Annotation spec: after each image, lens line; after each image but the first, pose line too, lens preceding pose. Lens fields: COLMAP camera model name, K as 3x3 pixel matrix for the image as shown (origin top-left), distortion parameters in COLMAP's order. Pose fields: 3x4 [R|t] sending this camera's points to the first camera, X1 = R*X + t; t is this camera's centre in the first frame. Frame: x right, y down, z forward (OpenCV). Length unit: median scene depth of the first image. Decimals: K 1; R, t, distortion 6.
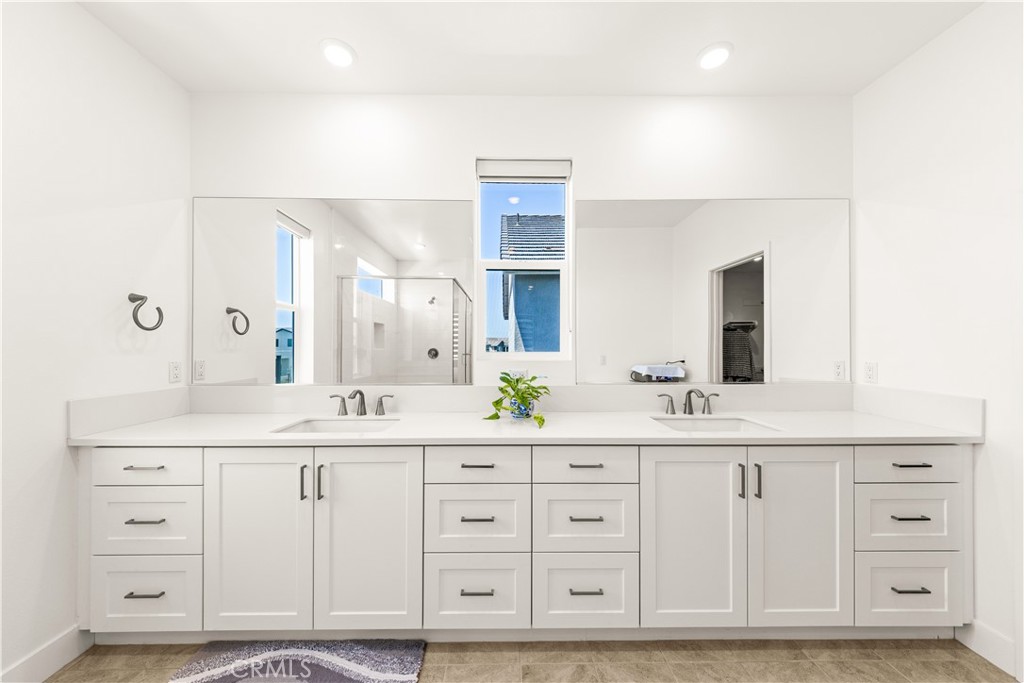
lens RADIAL K [[377.5, 0, 514.8], [0, 377.5, 344.8], [0, 0, 1]] dist [0.002090, -0.000047]
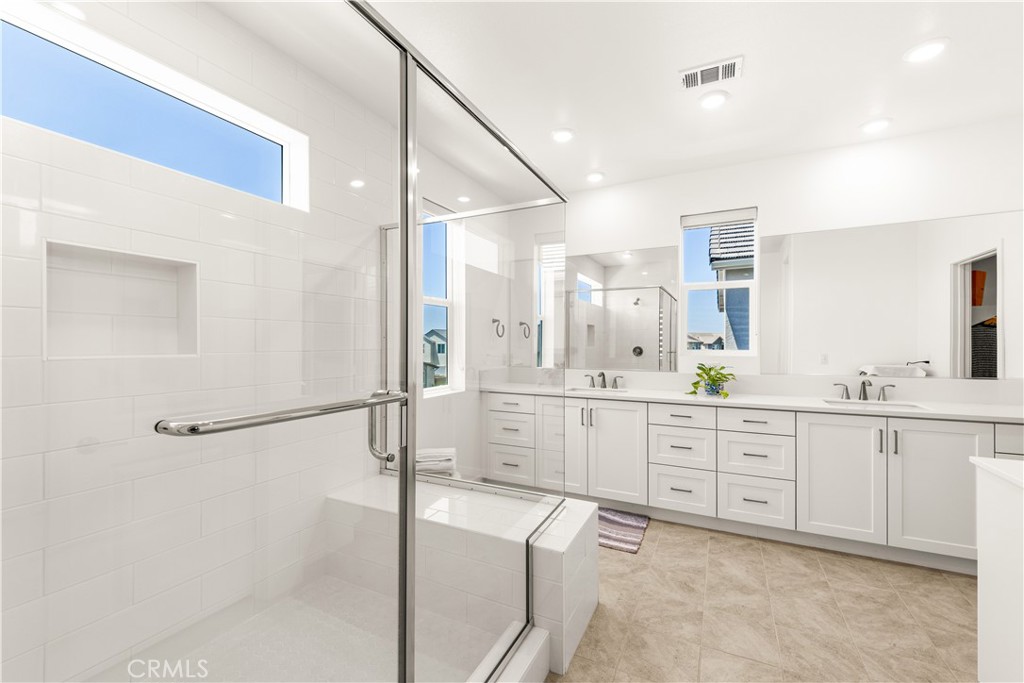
lens RADIAL K [[440.5, 0, 503.1], [0, 440.5, 343.0], [0, 0, 1]] dist [0.012950, -0.001896]
pose [[0.883094, -0.000470, -0.469195, 0.097435], [0.001691, 0.999996, 0.002180, -0.011129], [0.469192, -0.002719, 0.883092, -0.862551]]
